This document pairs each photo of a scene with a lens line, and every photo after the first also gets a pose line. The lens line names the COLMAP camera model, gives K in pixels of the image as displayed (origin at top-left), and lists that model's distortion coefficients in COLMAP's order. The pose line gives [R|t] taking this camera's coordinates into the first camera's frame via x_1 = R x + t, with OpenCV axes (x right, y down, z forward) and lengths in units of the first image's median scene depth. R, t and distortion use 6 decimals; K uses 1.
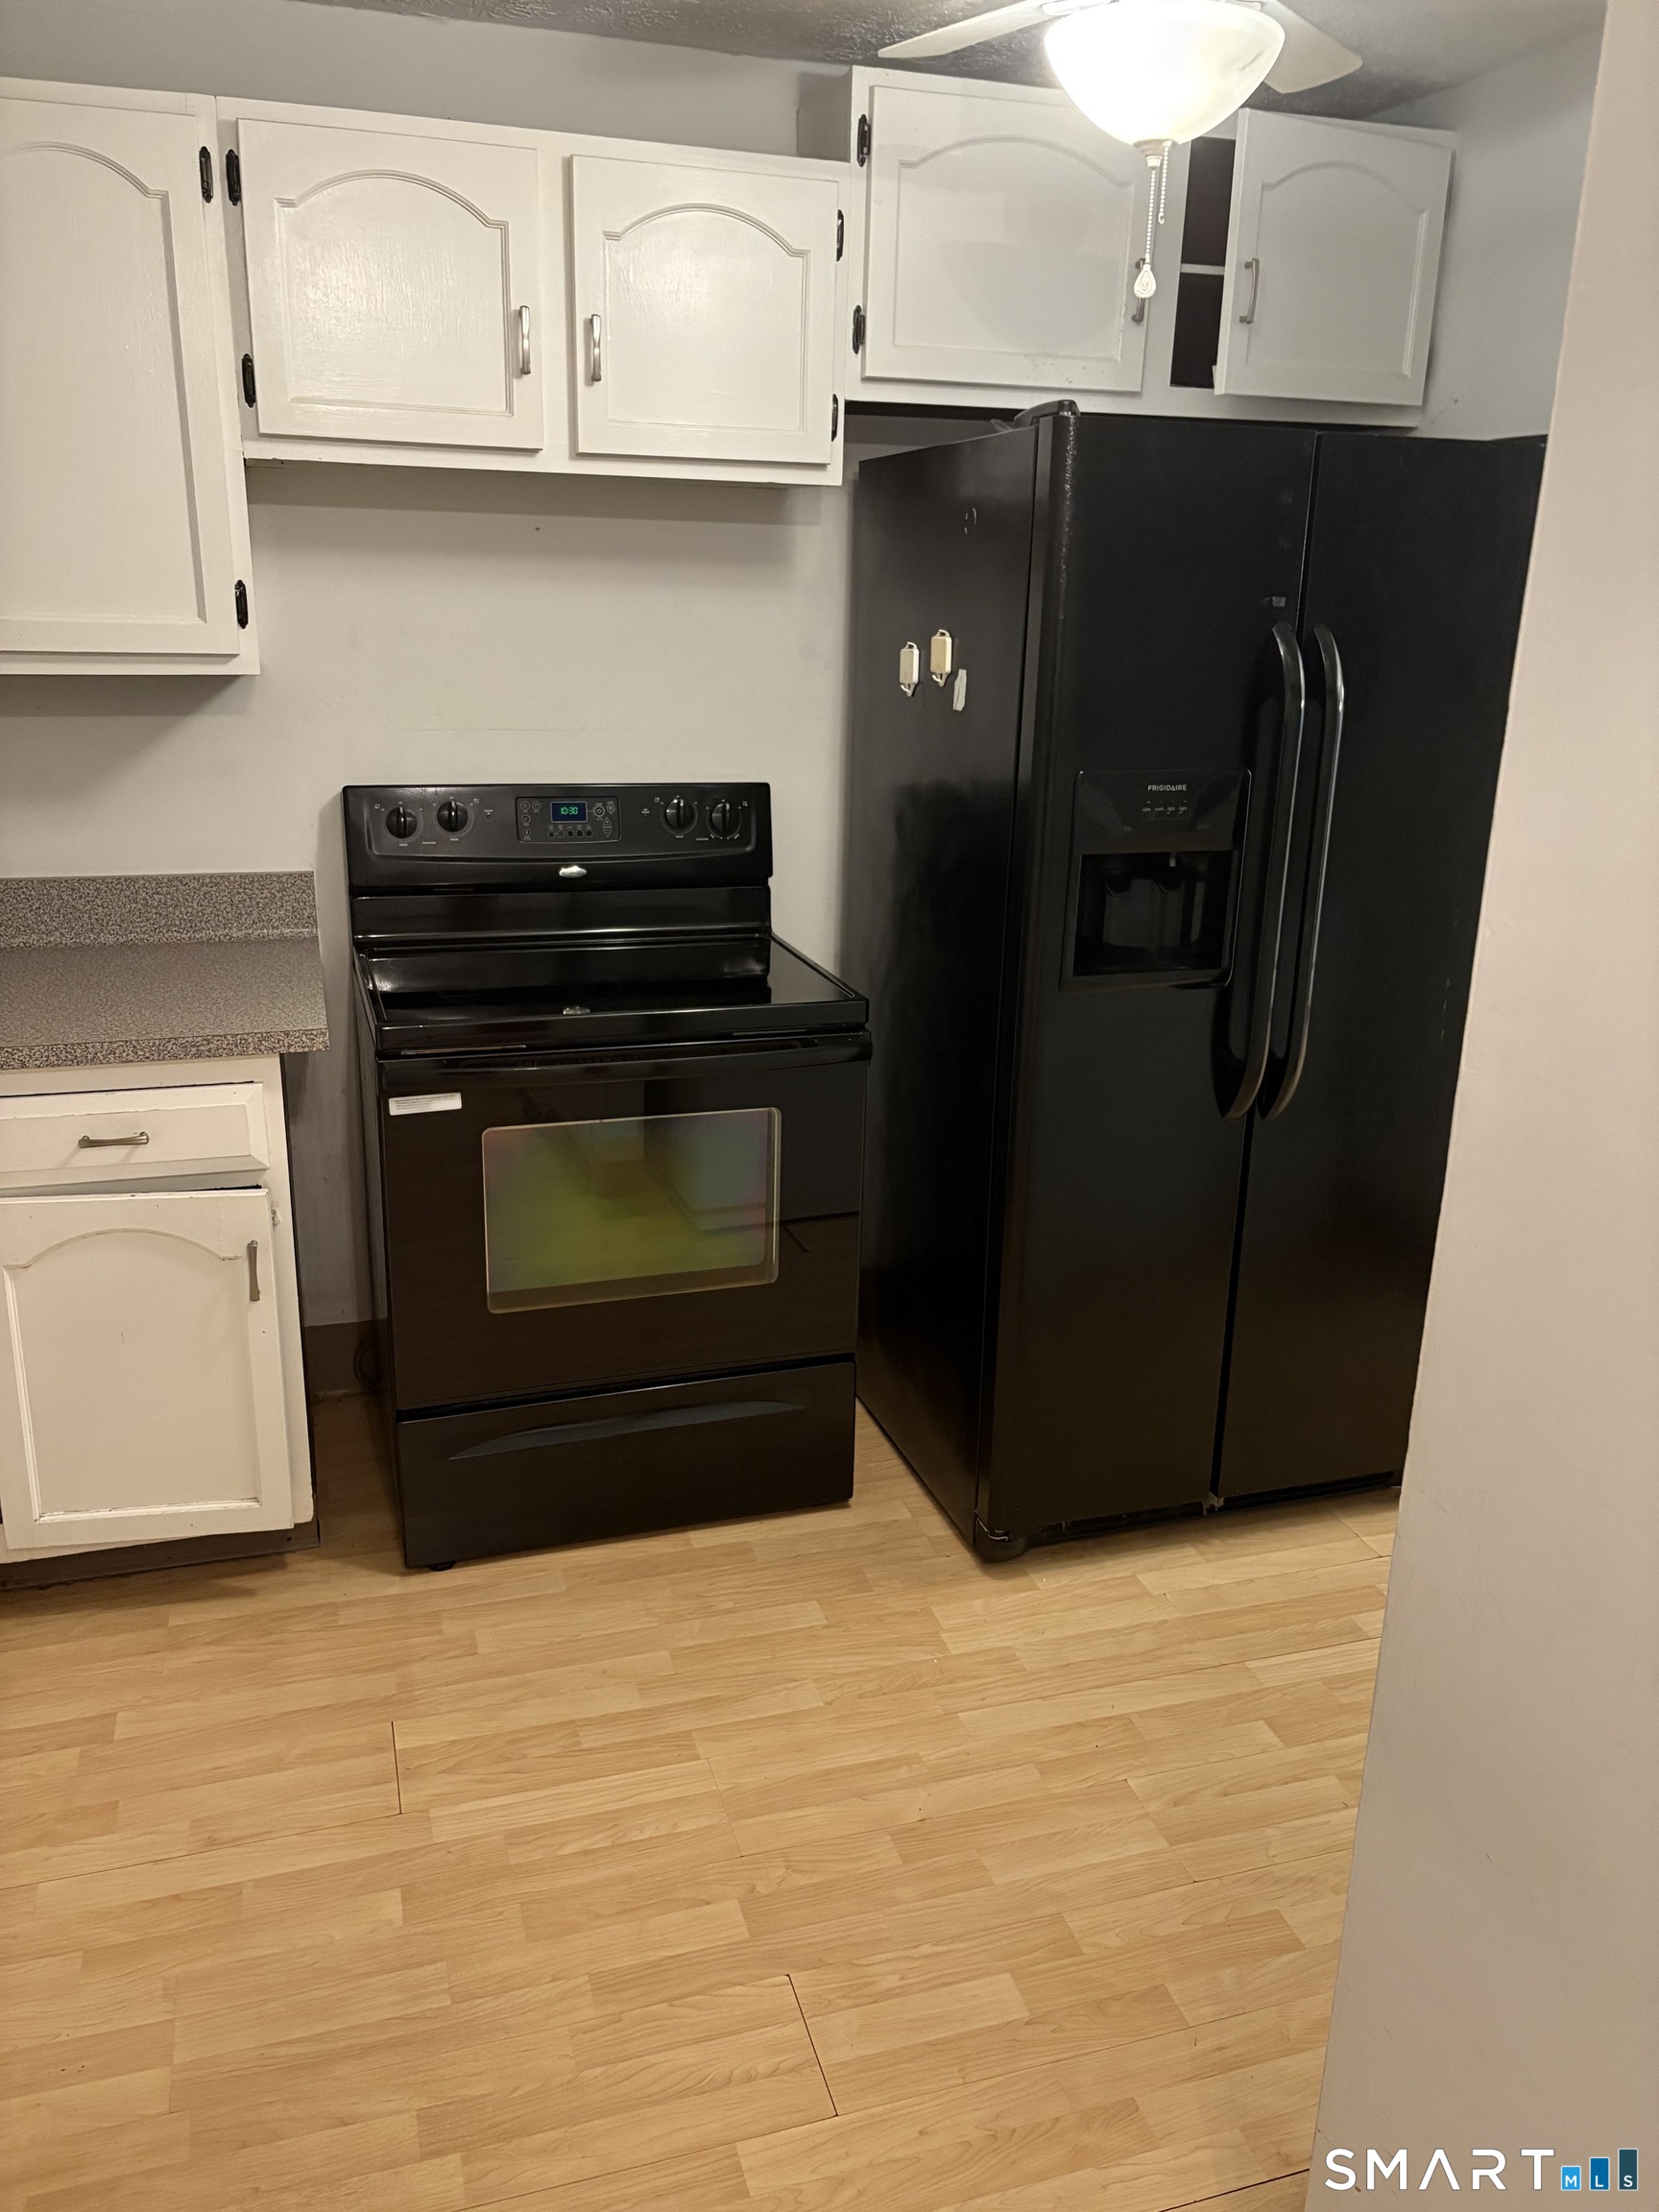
lens RADIAL K [[1661.5, 0, 823.0], [0, 1661.5, 1037.9], [0, 0, 1]] dist [-0.024998, 0.004861]
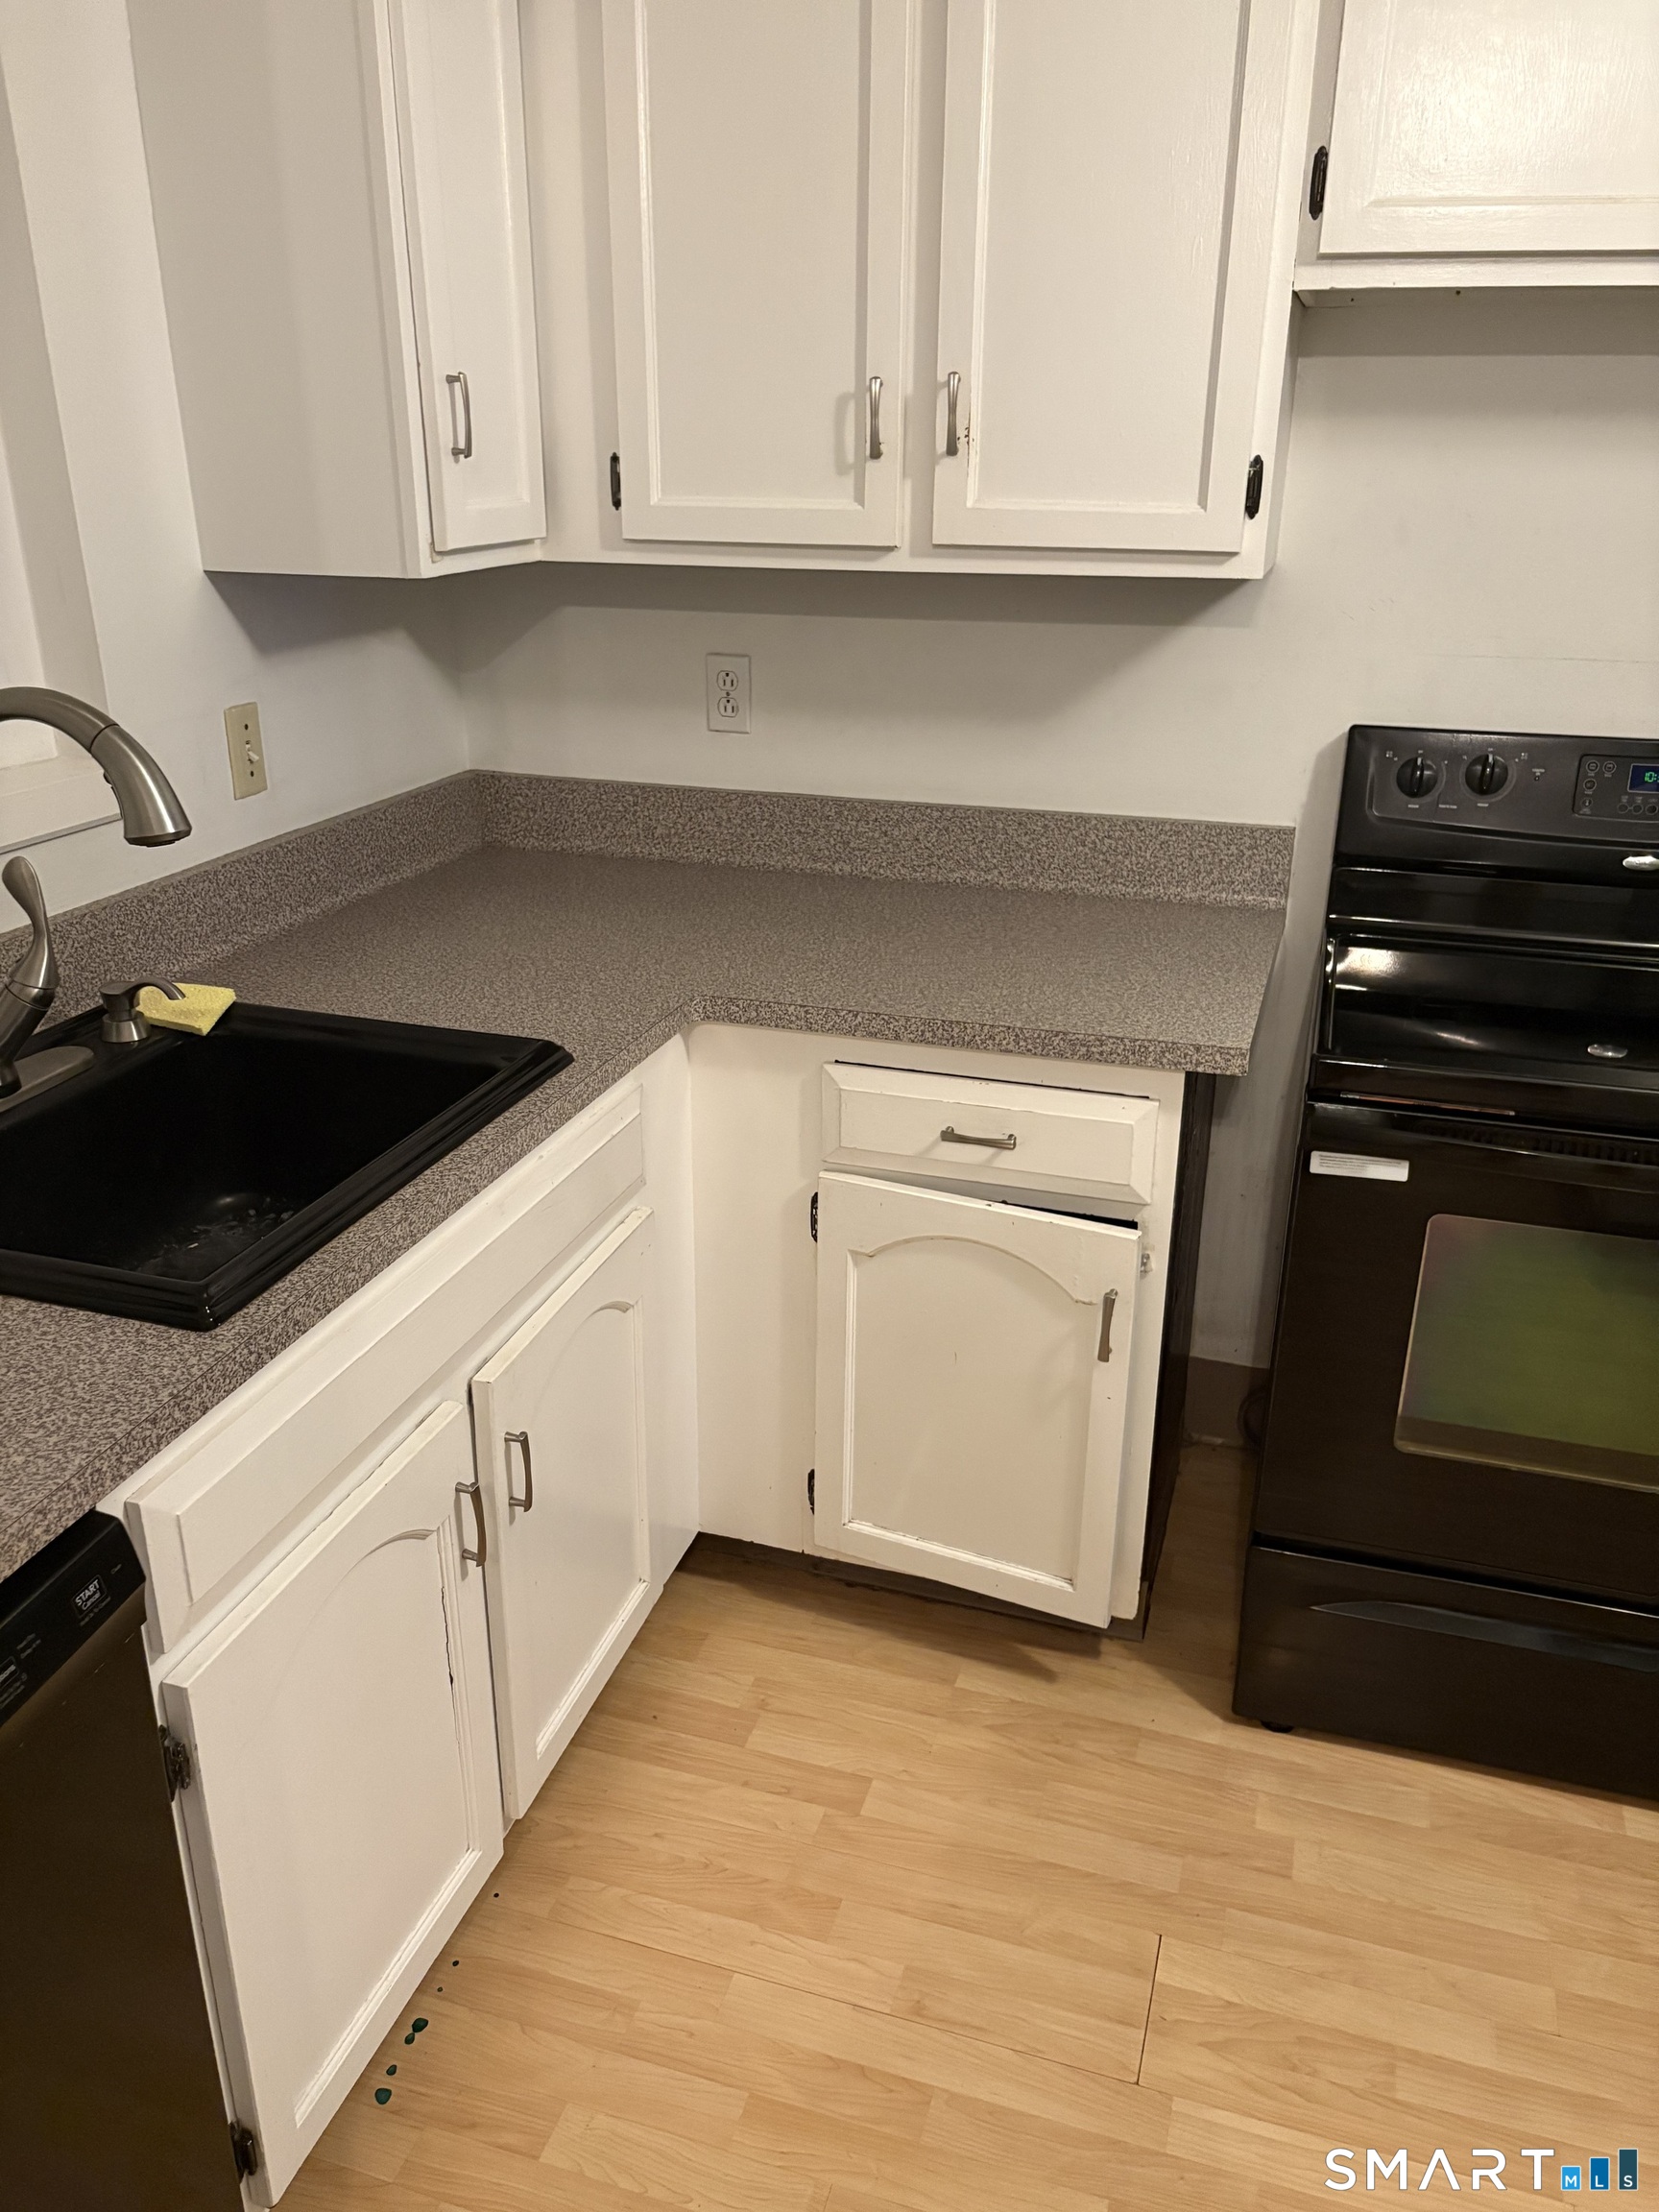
lens RADIAL K [[1679.6, 0, 829.5], [0, 1679.6, 1106.0], [0, 0, 1]] dist [0.070943, -0.080679]
pose [[0.821404, 0.194396, -0.536196, -0.028704], [-0.145306, 0.980426, 0.132853, -0.054561], [0.551527, -0.031214, 0.833573, 0.219647]]
